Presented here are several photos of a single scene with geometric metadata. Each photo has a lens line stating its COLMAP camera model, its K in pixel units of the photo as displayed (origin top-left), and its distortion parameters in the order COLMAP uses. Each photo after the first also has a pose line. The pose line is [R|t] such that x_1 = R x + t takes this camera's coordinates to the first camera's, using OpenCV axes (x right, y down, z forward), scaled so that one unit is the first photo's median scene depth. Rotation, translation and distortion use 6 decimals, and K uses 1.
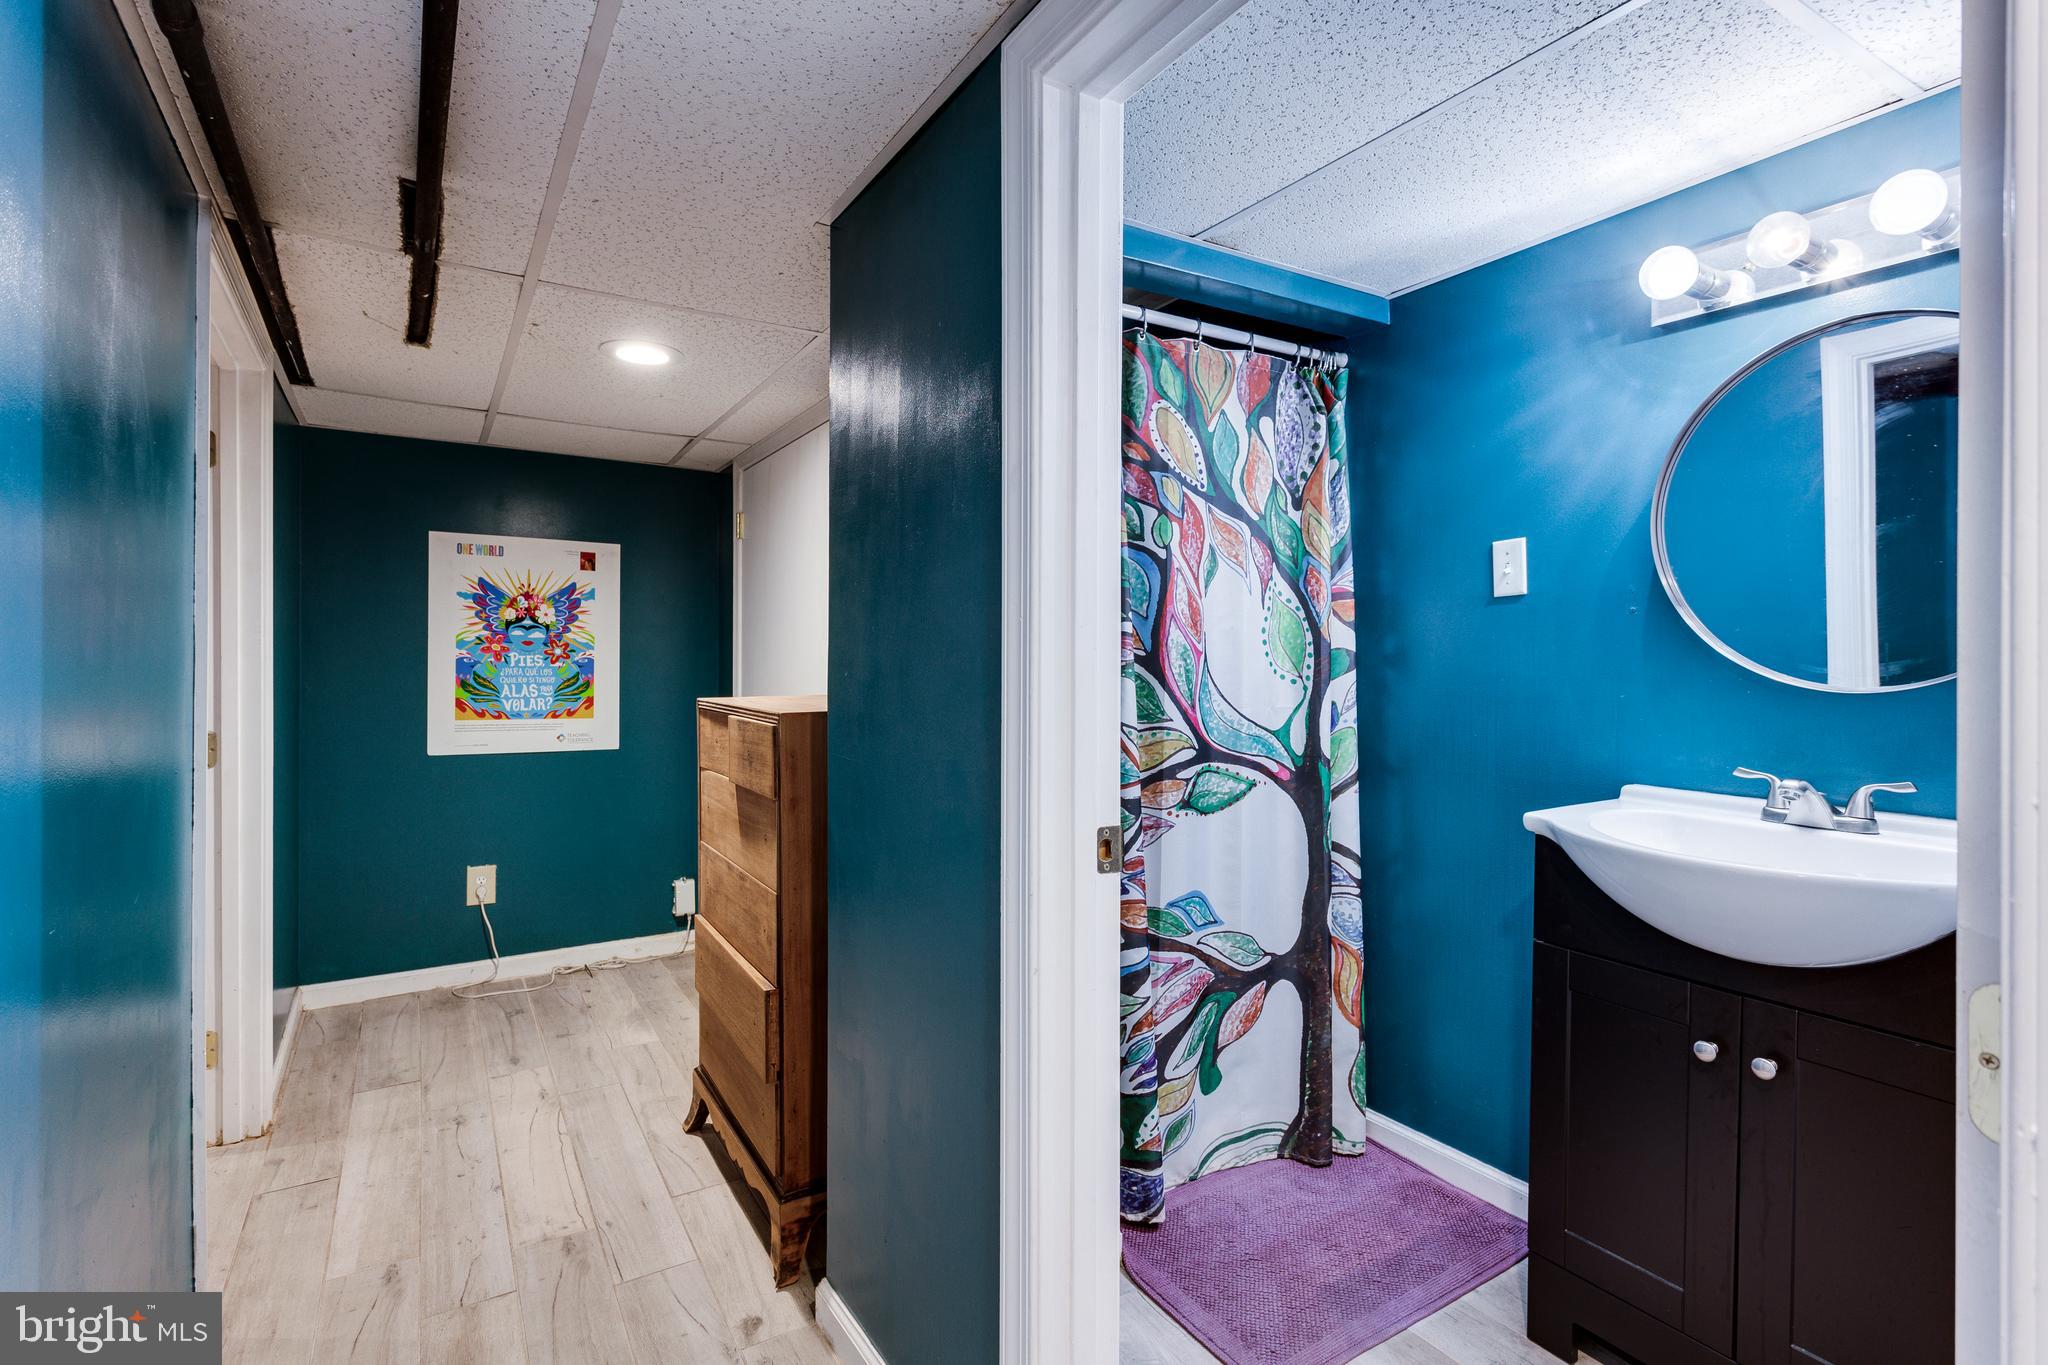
lens RADIAL K [[997.7, 0, 1029.3], [0, 997.7, 677.1], [0, 0, 1]] dist [0.010375, 0.000093]
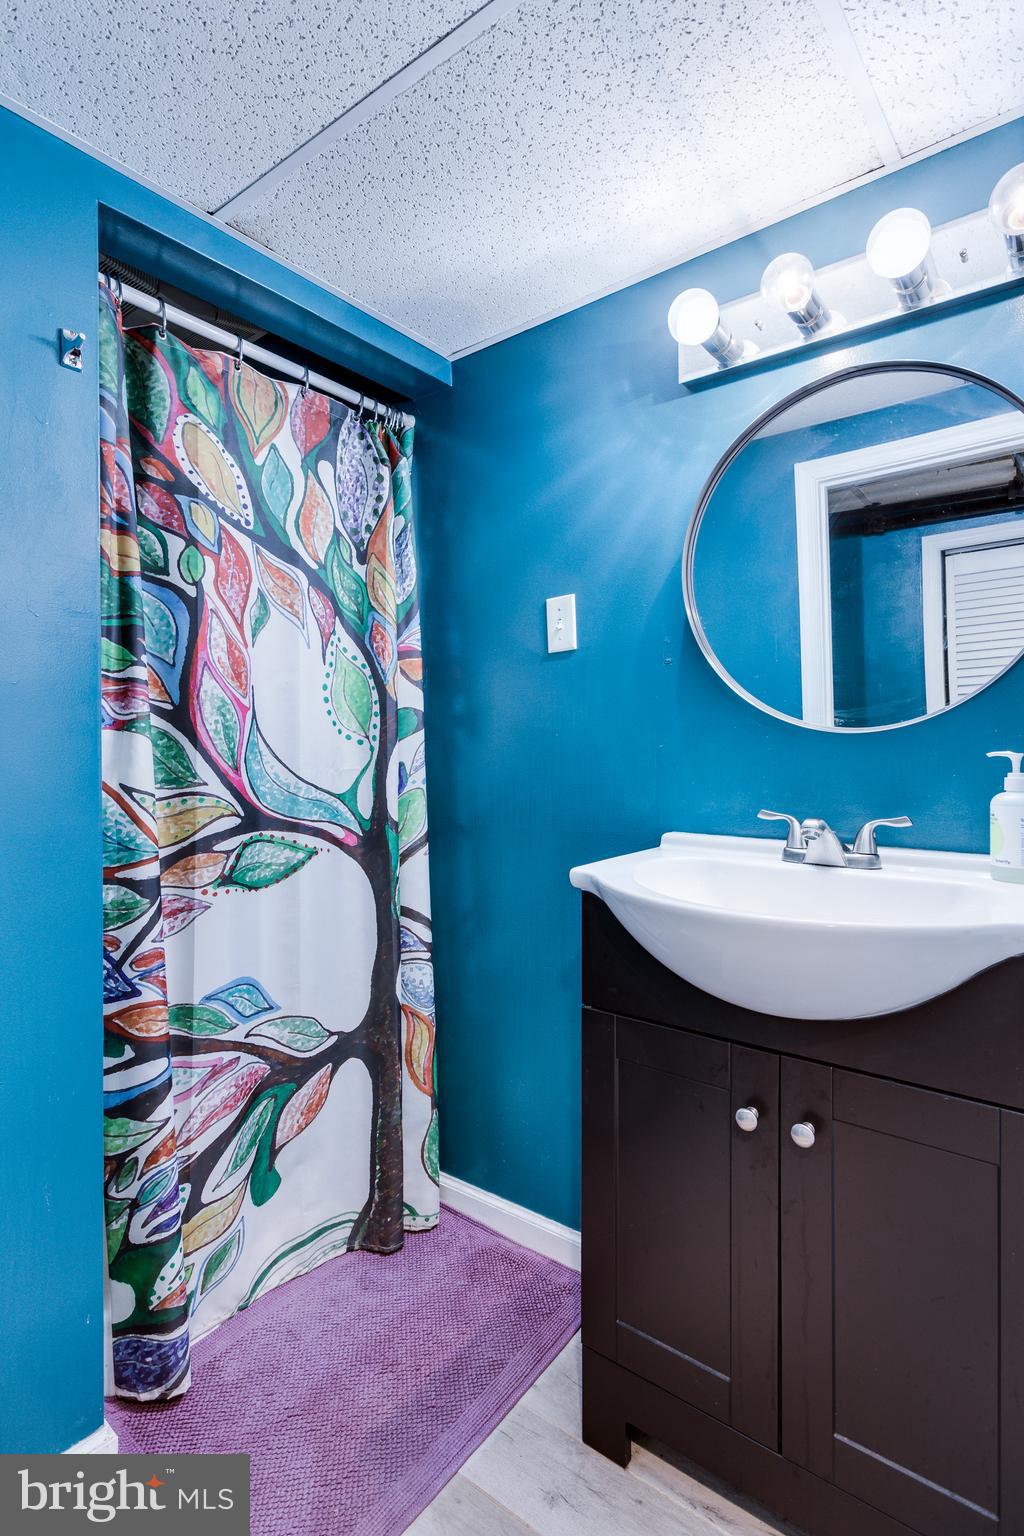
lens RADIAL K [[780.2, 0, 512.0], [0, 780.2, 768.0], [0, 0, 1]] dist [0.018258, 0.000873]
pose [[0.939997, -0.020278, 0.340578, 0.155879], [0.019285, 0.999794, 0.006302, 0.029075], [-0.340636, 0.000644, 0.940195, 0.265246]]
